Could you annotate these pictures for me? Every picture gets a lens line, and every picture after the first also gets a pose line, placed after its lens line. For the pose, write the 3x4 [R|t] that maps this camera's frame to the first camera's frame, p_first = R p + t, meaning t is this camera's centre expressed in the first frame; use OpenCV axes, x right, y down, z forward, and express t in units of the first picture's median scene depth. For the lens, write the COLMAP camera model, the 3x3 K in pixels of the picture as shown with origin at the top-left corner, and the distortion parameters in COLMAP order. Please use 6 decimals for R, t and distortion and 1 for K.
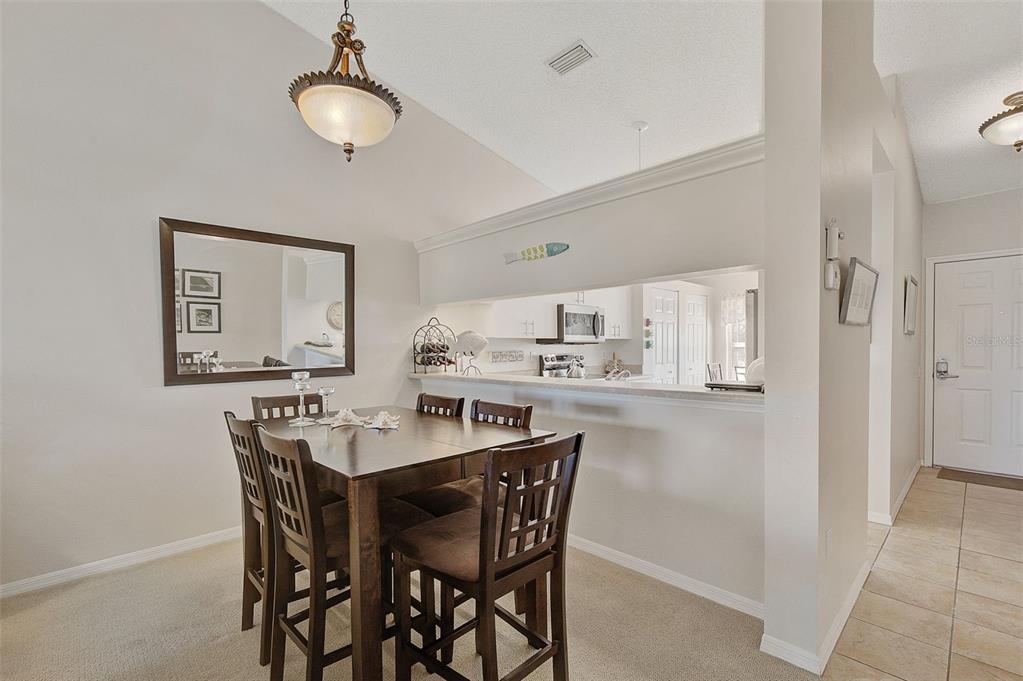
lens RADIAL K [[455.1, 0, 509.0], [0, 455.1, 356.8], [0, 0, 1]] dist [-0.000554, 0.000023]
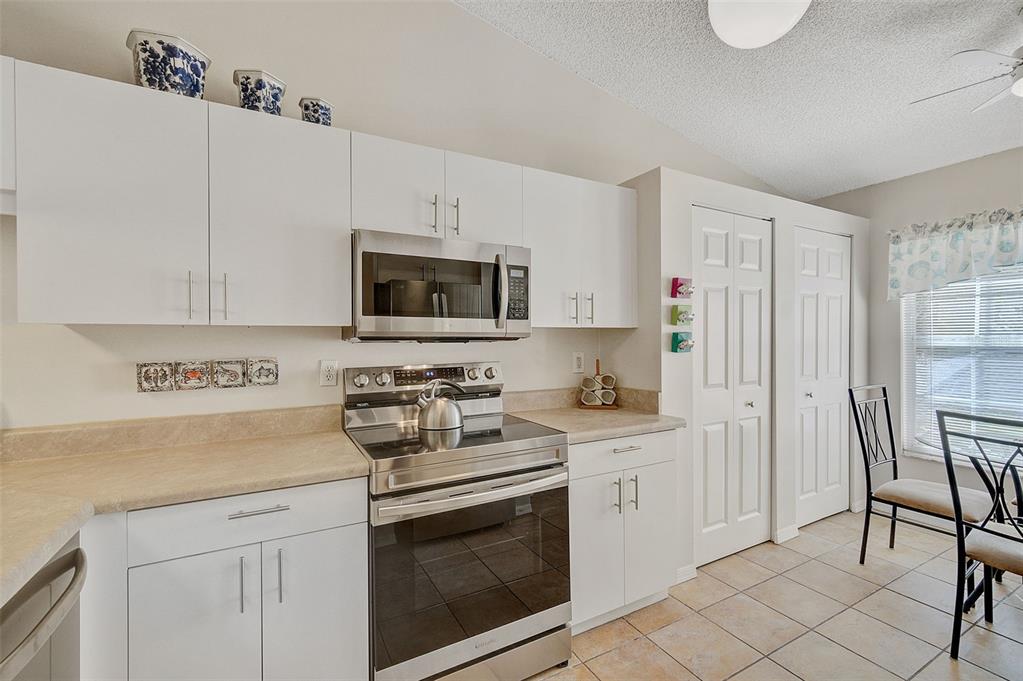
lens RADIAL K [[442.1, 0, 511.1], [0, 442.1, 339.2], [0, 0, 1]] dist [-0.001154, 0.000241]
pose [[0.963914, 0.005934, -0.266149, 0.312508], [-0.010211, 0.999840, -0.014688, -0.025422], [0.266019, 0.016876, 0.963820, 0.672460]]
